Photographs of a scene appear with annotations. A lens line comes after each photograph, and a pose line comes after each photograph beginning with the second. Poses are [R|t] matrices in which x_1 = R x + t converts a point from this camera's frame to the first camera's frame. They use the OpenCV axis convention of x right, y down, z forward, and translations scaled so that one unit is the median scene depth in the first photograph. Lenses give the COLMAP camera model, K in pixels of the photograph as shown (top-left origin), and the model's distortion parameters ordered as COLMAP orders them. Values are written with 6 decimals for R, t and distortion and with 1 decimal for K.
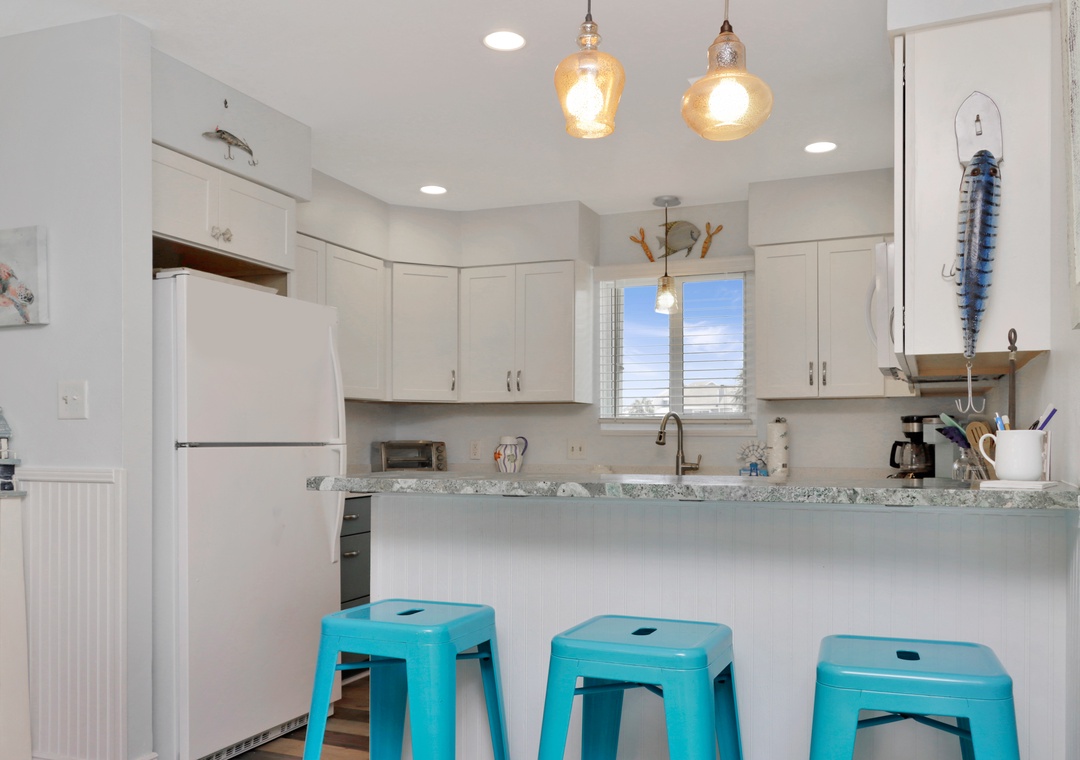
lens RADIAL K [[917.9, 0, 553.6], [0, 917.9, 427.1], [0, 0, 1]] dist [0.006399, -0.010576]
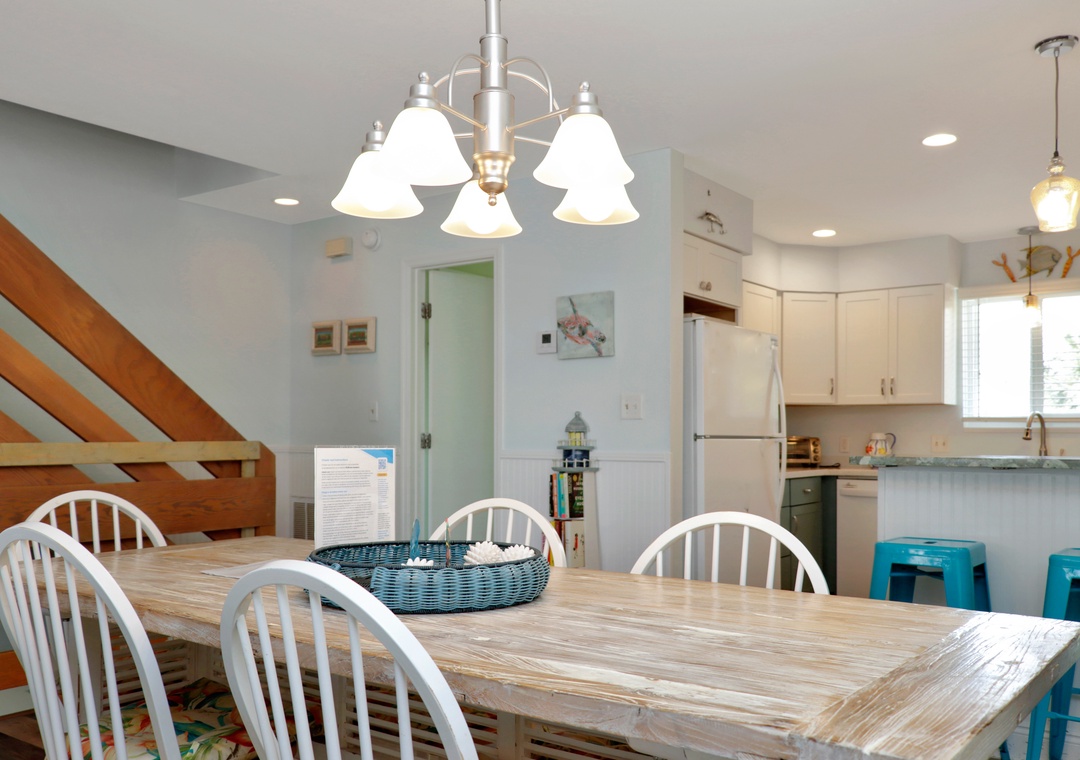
lens RADIAL K [[917.9, 0, 553.6], [0, 917.9, 427.1], [0, 0, 1]] dist [0.006399, -0.010576]
pose [[0.962983, -0.000069, -0.269561, -0.143782], [0.000259, 1.000000, 0.000670, 0.001677], [0.269561, -0.000716, 0.962983, -0.279369]]
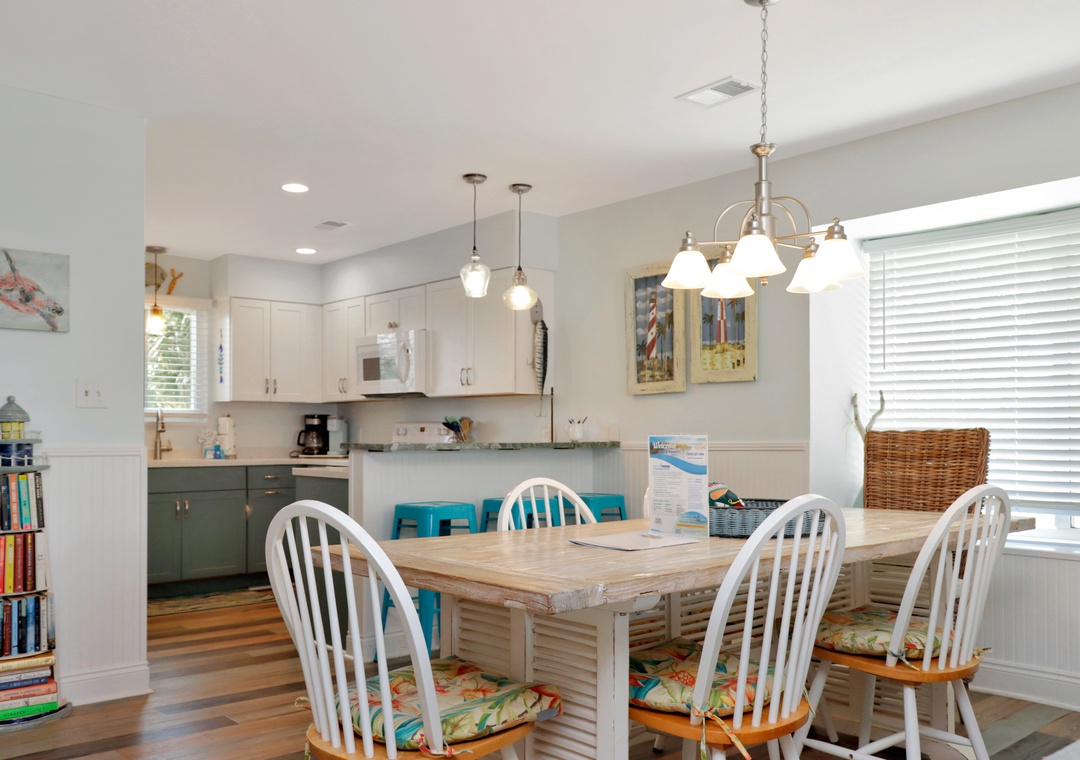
lens RADIAL K [[948.5, 0, 540.1], [0, 948.5, 419.7], [0, 0, 1]] dist [0.007511, 0.005369]
pose [[0.435694, 0.011487, 0.900022, -0.861666], [-0.004931, 0.999934, -0.010375, 0.011032], [-0.900082, 0.000082, 0.435721, -0.094214]]
